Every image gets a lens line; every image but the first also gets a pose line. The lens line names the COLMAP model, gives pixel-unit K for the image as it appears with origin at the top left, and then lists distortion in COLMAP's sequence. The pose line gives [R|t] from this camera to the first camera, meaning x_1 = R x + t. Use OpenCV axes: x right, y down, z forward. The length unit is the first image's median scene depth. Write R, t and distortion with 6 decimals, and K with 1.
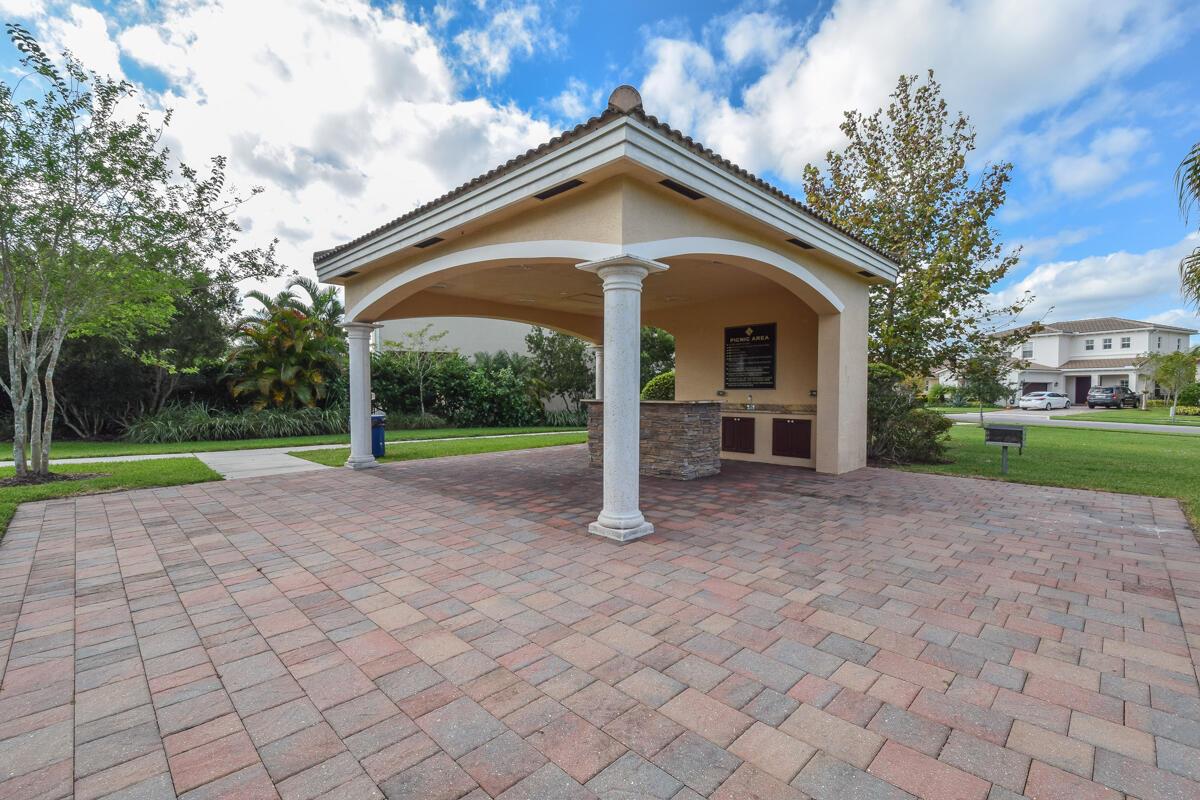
lens RADIAL K [[526.2, 0, 604.1], [0, 526.2, 407.5], [0, 0, 1]] dist [0.000161, -0.017601]
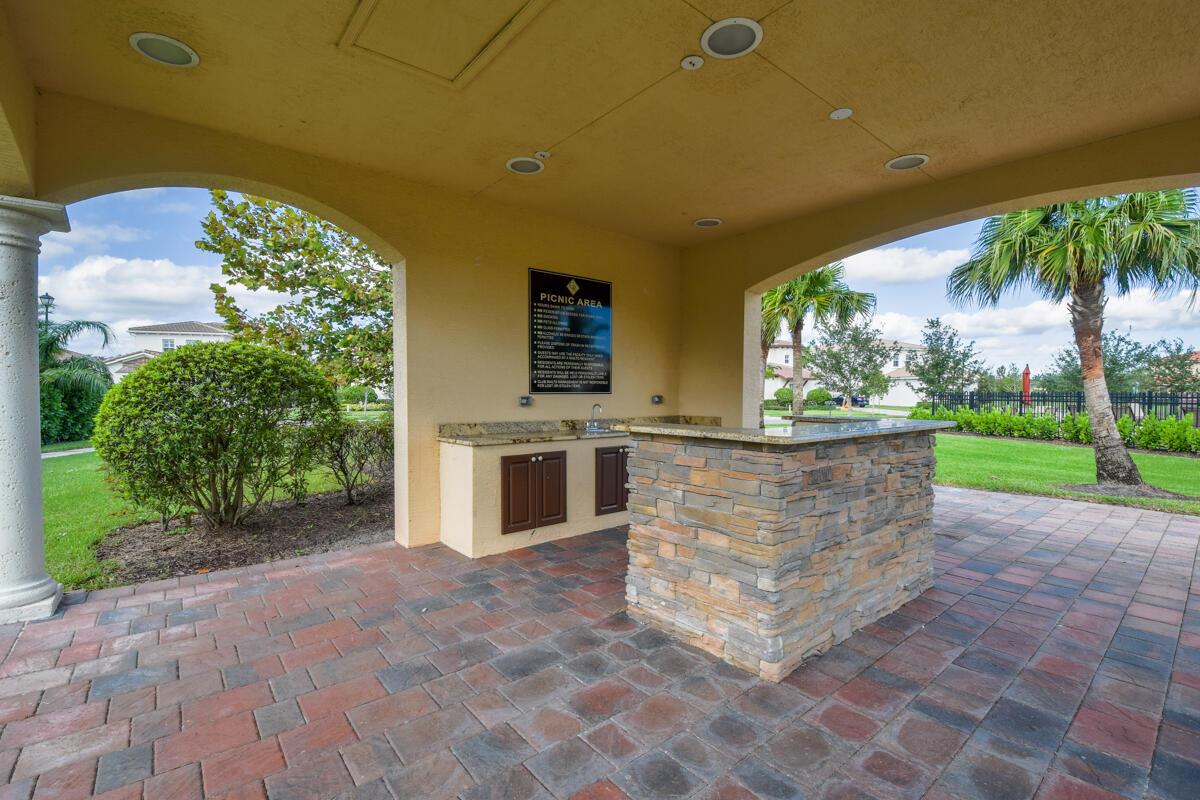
lens RADIAL K [[526.2, 0, 604.1], [0, 526.2, 407.5], [0, 0, 1]] dist [0.000161, -0.017601]
pose [[0.077108, -0.026475, 0.996671, -0.258705], [0.028925, 0.999286, 0.024307, -0.031359], [-0.996603, 0.026954, 0.077818, 0.898389]]
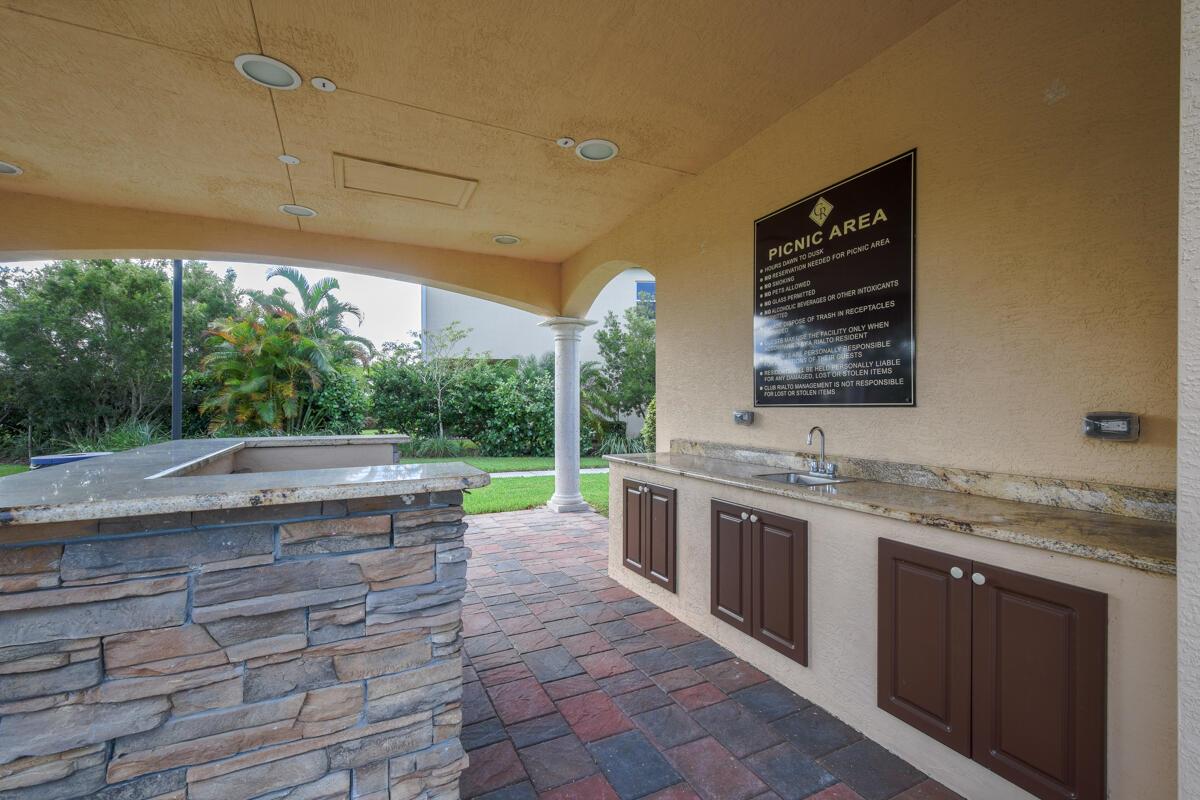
lens RADIAL K [[526.2, 0, 604.1], [0, 526.2, 407.5], [0, 0, 1]] dist [0.000161, -0.017601]
pose [[0.945605, 0.001265, -0.325315, 0.248127], [-0.010750, 0.999568, -0.027361, -0.023621], [0.325140, 0.029370, 0.945210, 0.660046]]
